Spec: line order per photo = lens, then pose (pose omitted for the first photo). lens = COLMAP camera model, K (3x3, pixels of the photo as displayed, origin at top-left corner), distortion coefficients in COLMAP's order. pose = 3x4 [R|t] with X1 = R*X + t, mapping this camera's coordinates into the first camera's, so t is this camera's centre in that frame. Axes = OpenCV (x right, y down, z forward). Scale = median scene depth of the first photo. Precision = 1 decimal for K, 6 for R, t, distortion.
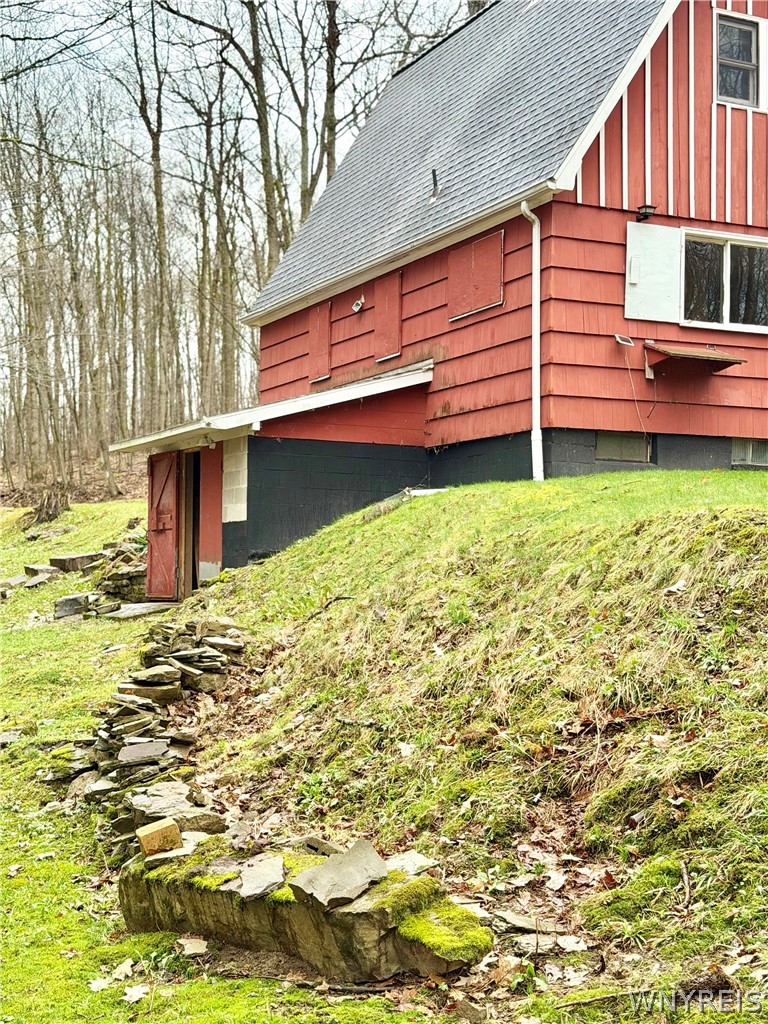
lens RADIAL K [[1413.7, 0, 384.2], [0, 1413.7, 508.9], [0, 0, 1]] dist [0.131908, 0.000000]
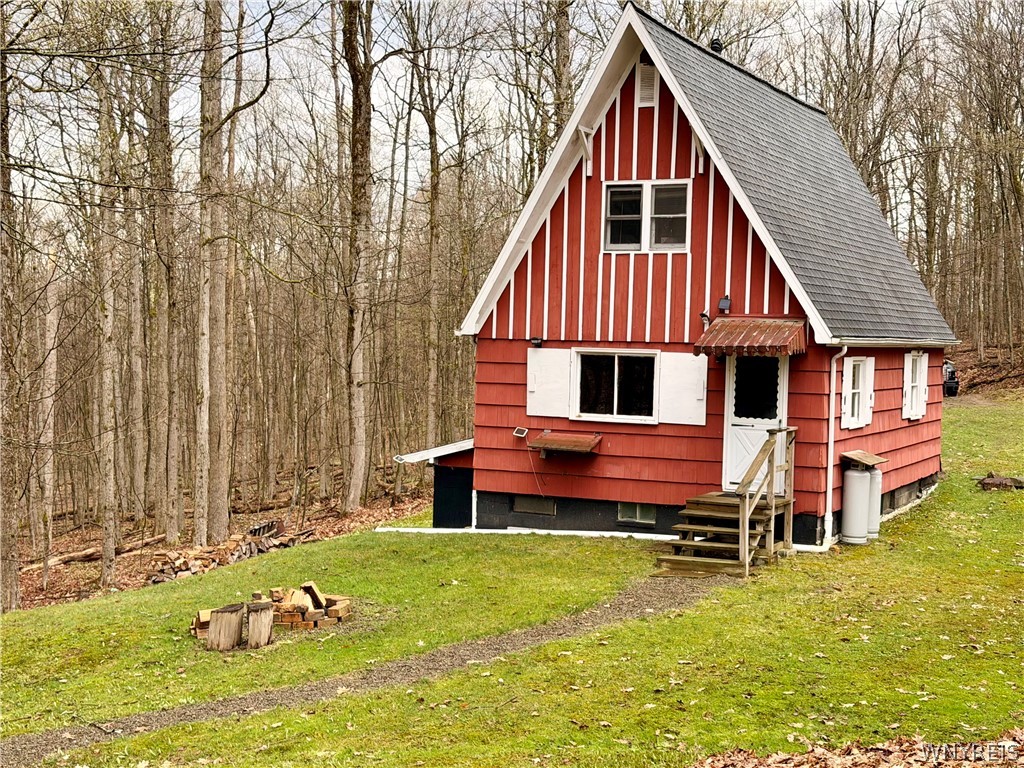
lens RADIAL K [[1413.7, 0, 515.2], [0, 1413.7, 381.6], [0, 0, 1]] dist [0.131908, 0.000000]
pose [[0.596401, 0.038286, -0.801773, 1.252472], [0.019801, 0.997856, 0.062379, -0.247970], [0.802442, -0.053079, 0.594364, 0.146530]]
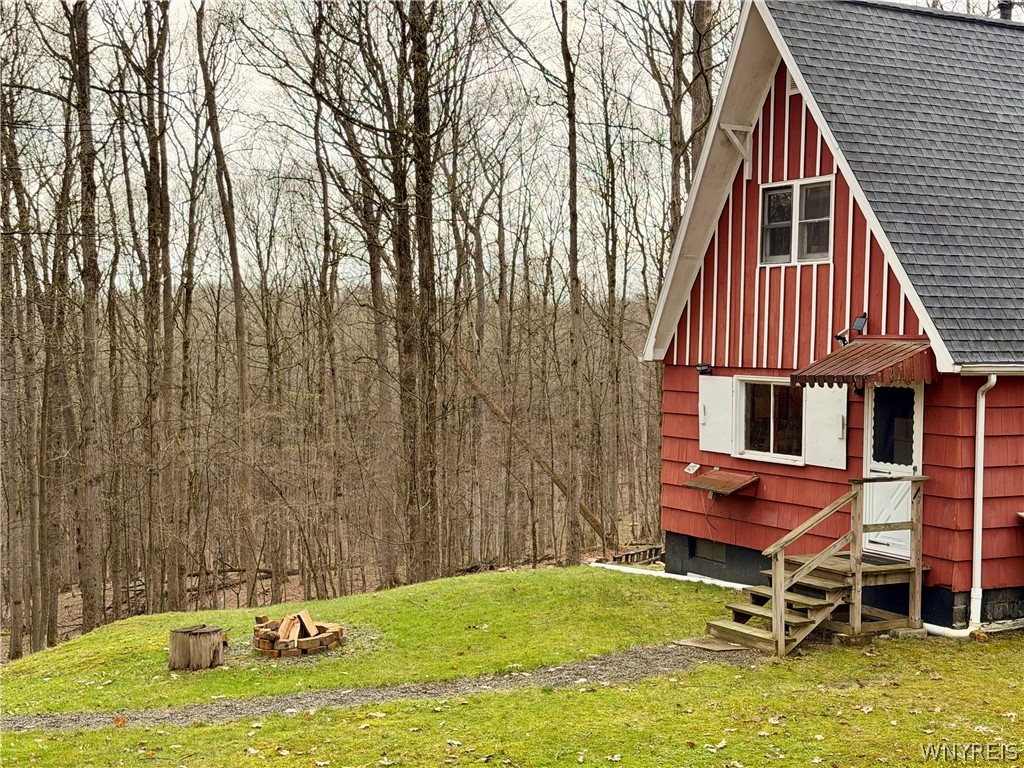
lens RADIAL K [[1413.7, 0, 518.0], [0, 1413.7, 388.5], [0, 0, 1]] dist [0.131908, 0.000000]
pose [[0.057934, 0.034718, -0.997717, 1.381791], [0.038349, 0.998580, 0.036975, -0.235260], [0.997584, -0.040404, 0.056520, 0.741866]]
